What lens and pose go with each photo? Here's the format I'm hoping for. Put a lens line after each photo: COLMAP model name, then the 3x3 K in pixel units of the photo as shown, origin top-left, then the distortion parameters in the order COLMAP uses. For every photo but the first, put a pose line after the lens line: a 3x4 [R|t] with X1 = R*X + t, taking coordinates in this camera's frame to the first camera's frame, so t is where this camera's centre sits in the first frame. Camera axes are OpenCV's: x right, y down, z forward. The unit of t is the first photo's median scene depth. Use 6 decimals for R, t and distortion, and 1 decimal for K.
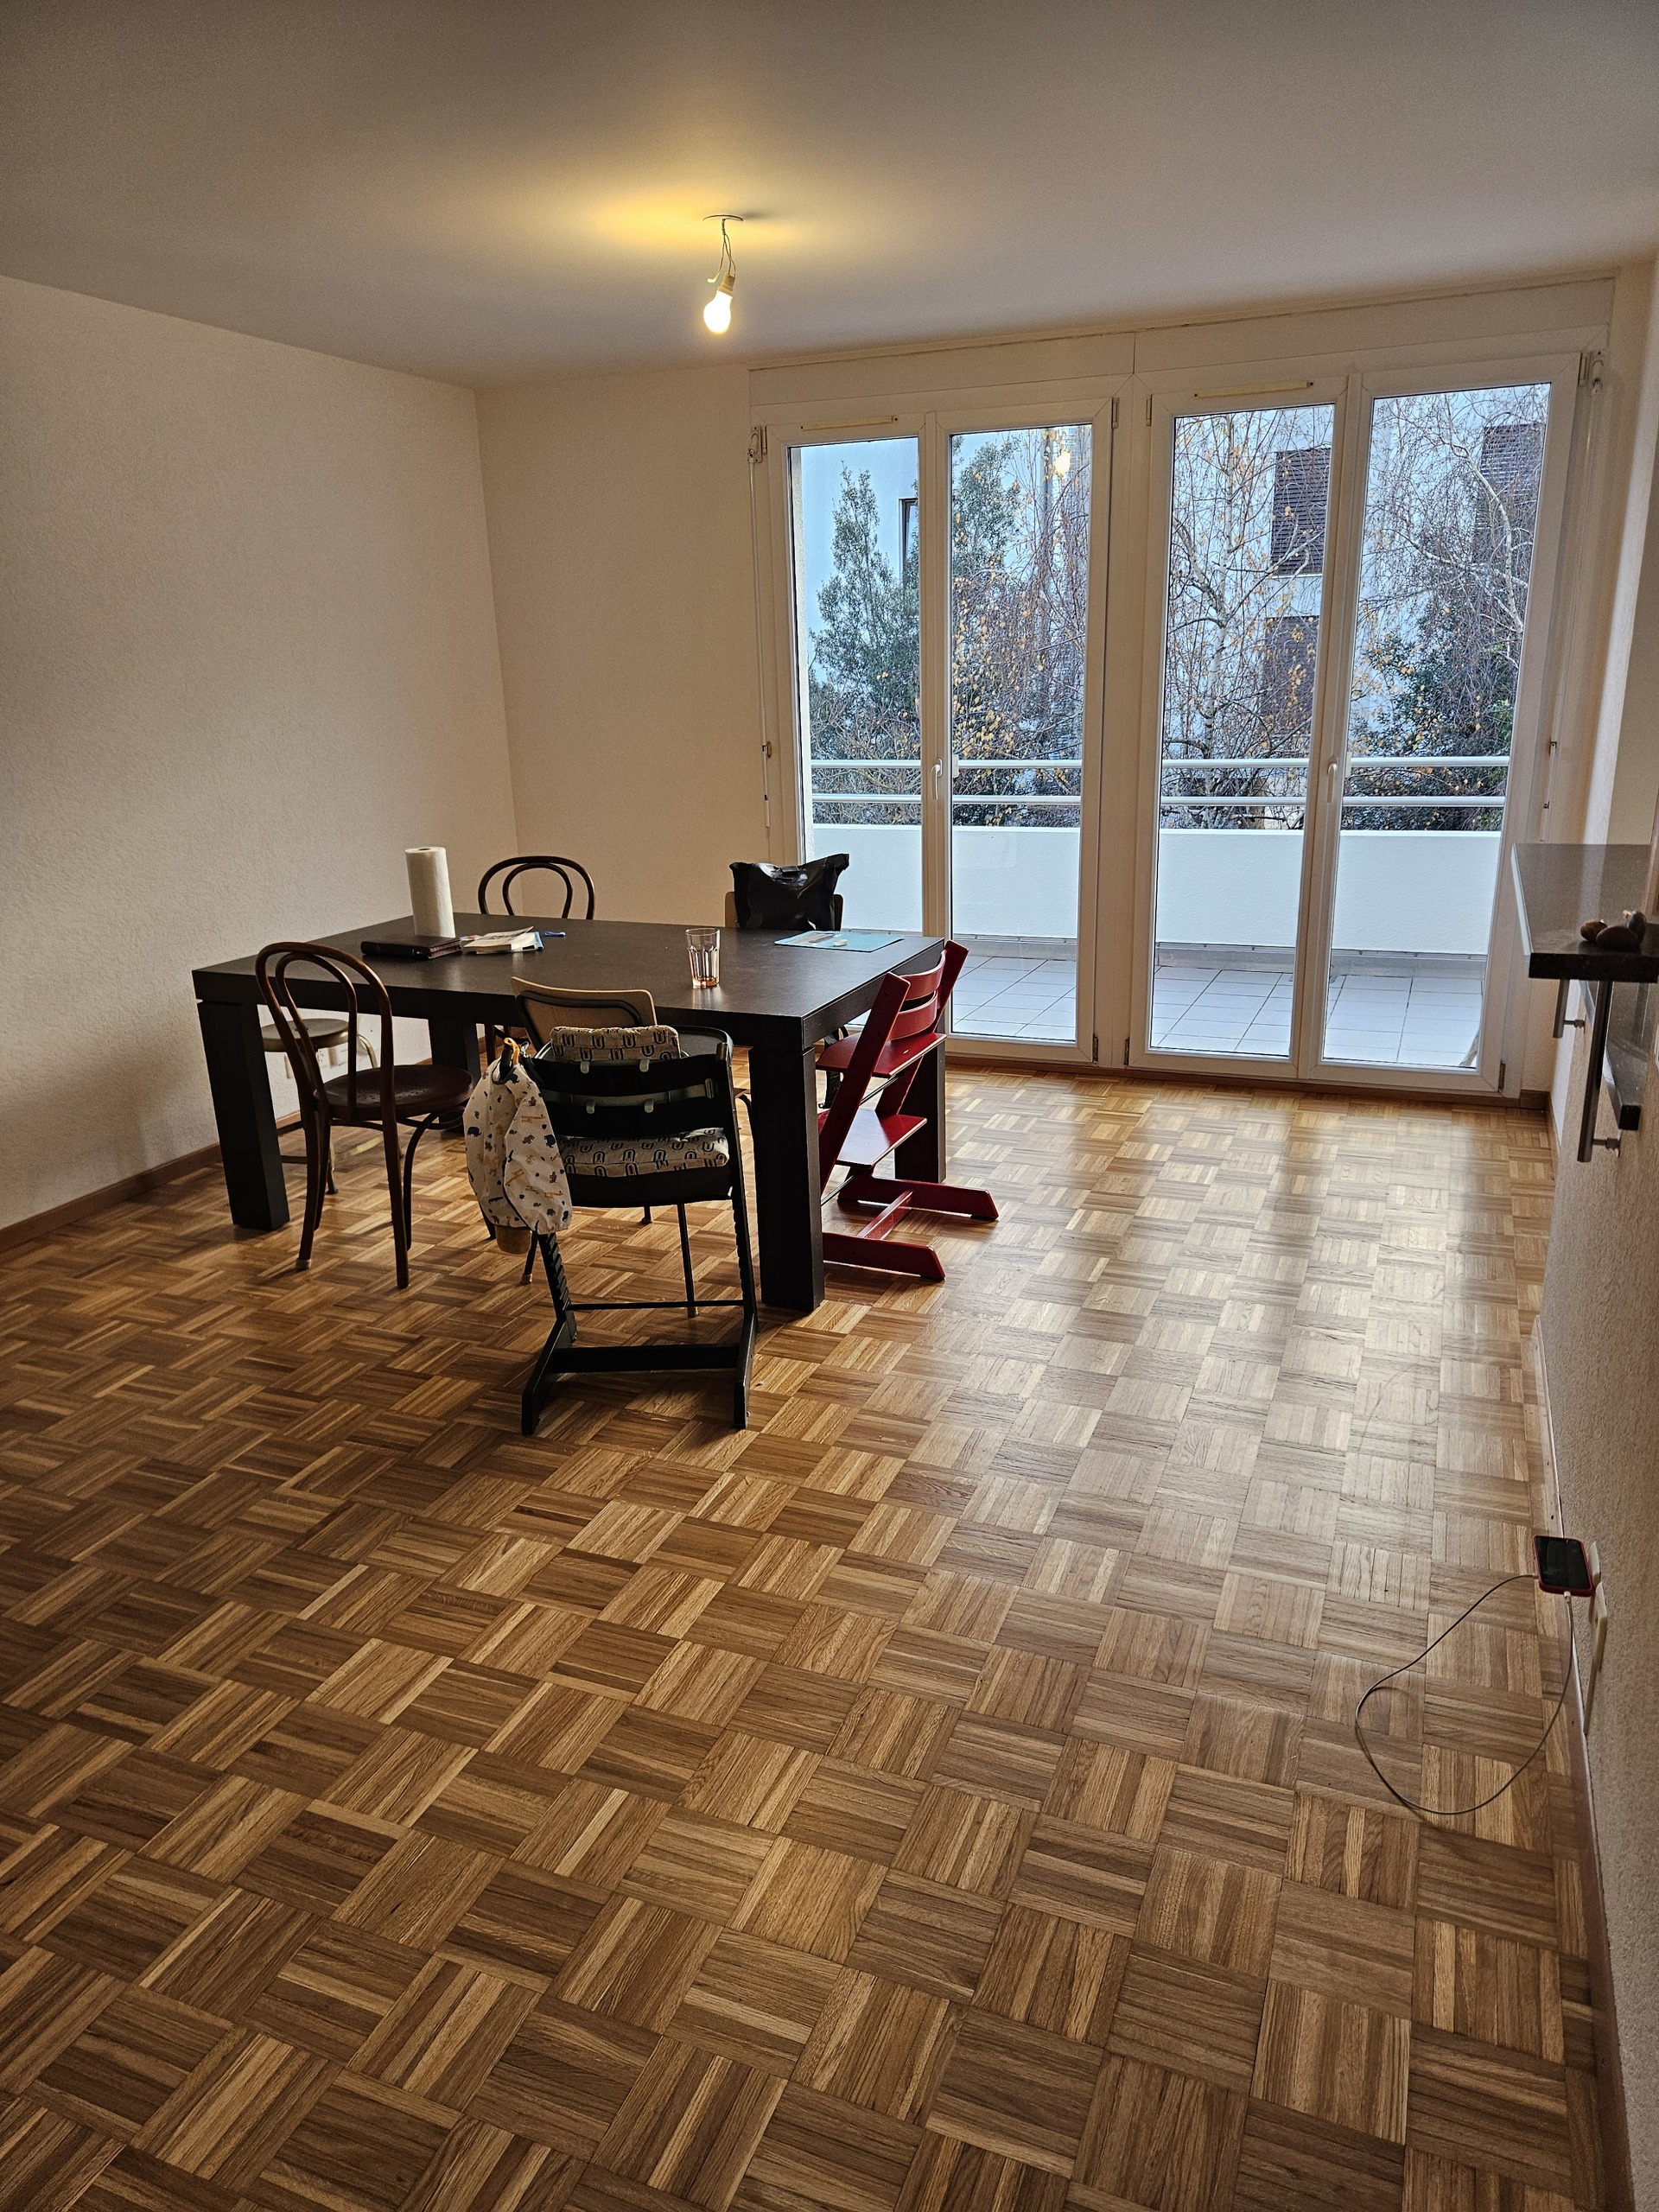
lens RADIAL K [[1485.1, 0, 841.7], [0, 1485.1, 1112.7], [0, 0, 1]] dist [-0.006180, -0.000474]
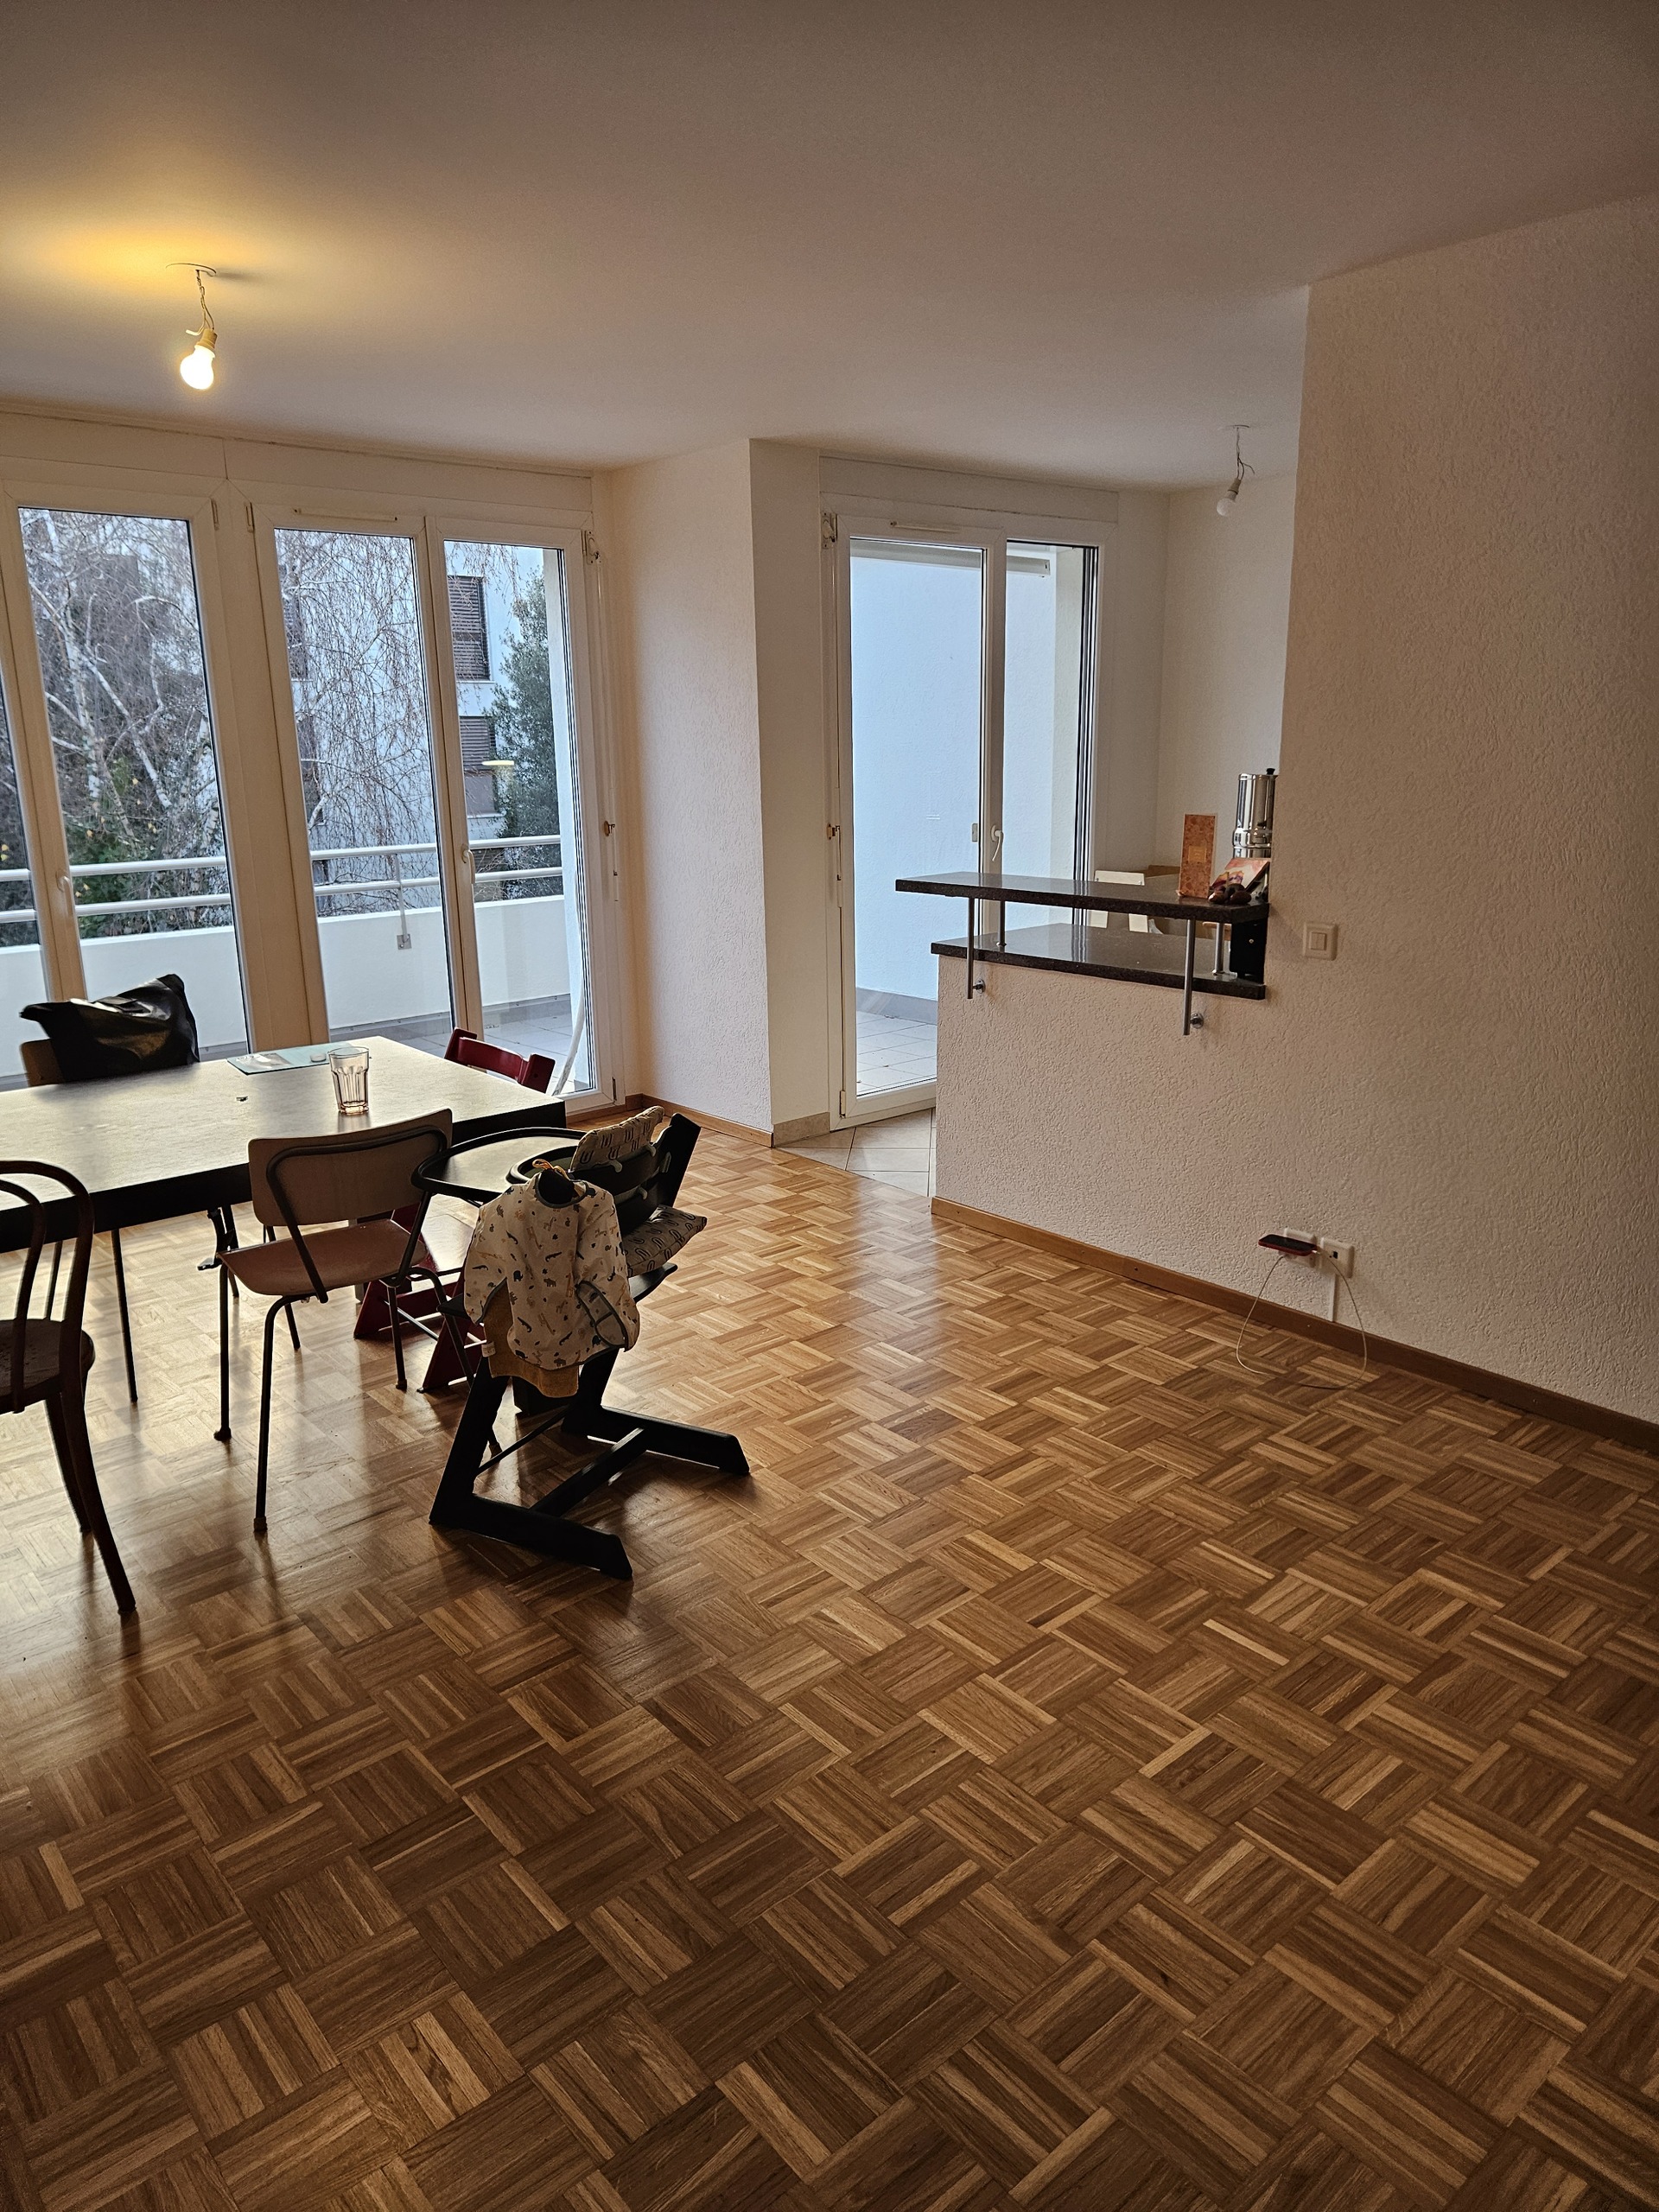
lens RADIAL K [[1485.1, 0, 839.9], [0, 1485.1, 1101.2], [0, 0, 1]] dist [-0.006180, -0.000474]
pose [[0.462172, -0.199762, 0.863998, -1.064466], [0.268702, 0.960041, 0.078233, -0.121845], [-0.845101, 0.196001, 0.497380, 0.454983]]
